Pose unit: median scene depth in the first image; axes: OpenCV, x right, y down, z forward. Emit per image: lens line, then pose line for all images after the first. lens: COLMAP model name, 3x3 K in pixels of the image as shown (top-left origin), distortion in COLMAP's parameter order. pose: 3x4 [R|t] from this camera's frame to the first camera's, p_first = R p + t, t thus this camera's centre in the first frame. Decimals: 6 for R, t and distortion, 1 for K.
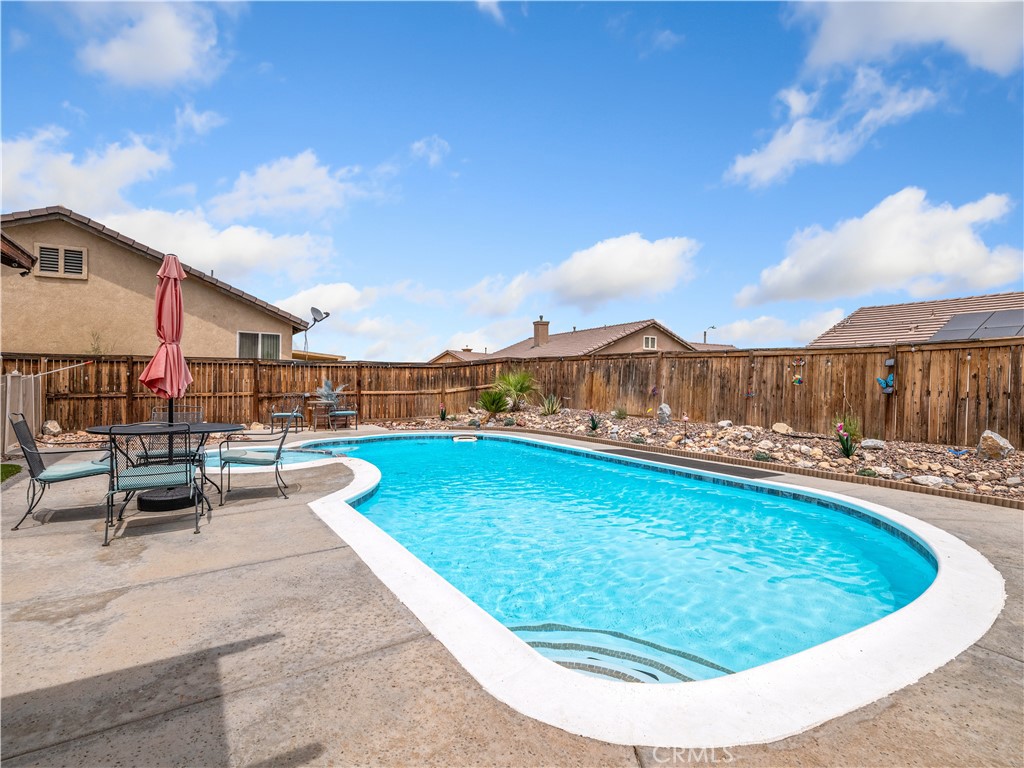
lens RADIAL K [[520.5, 0, 512.2], [0, 520.5, 389.6], [0, 0, 1]] dist [0.000972, -0.000407]
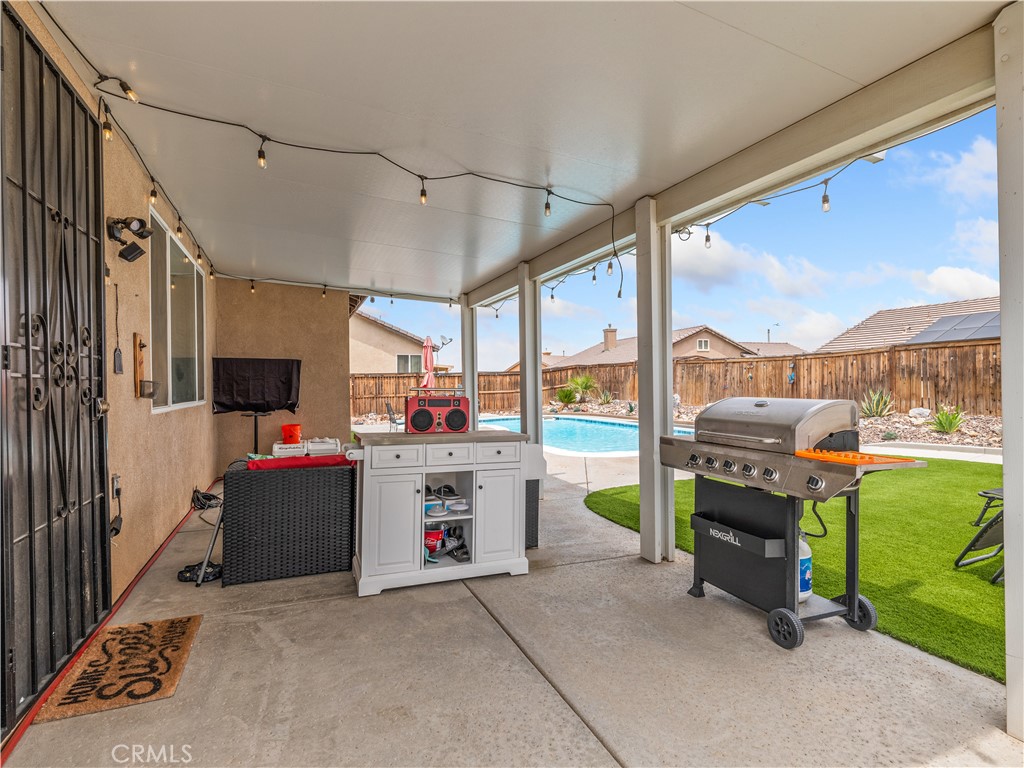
lens RADIAL K [[520.5, 0, 515.5], [0, 520.5, 385.4], [0, 0, 1]] dist [0.000972, -0.000407]
pose [[0.988813, -0.027603, -0.146582, 0.037283], [0.026310, 0.999596, -0.010752, 0.004498], [0.146820, 0.006775, 0.989140, -0.460204]]
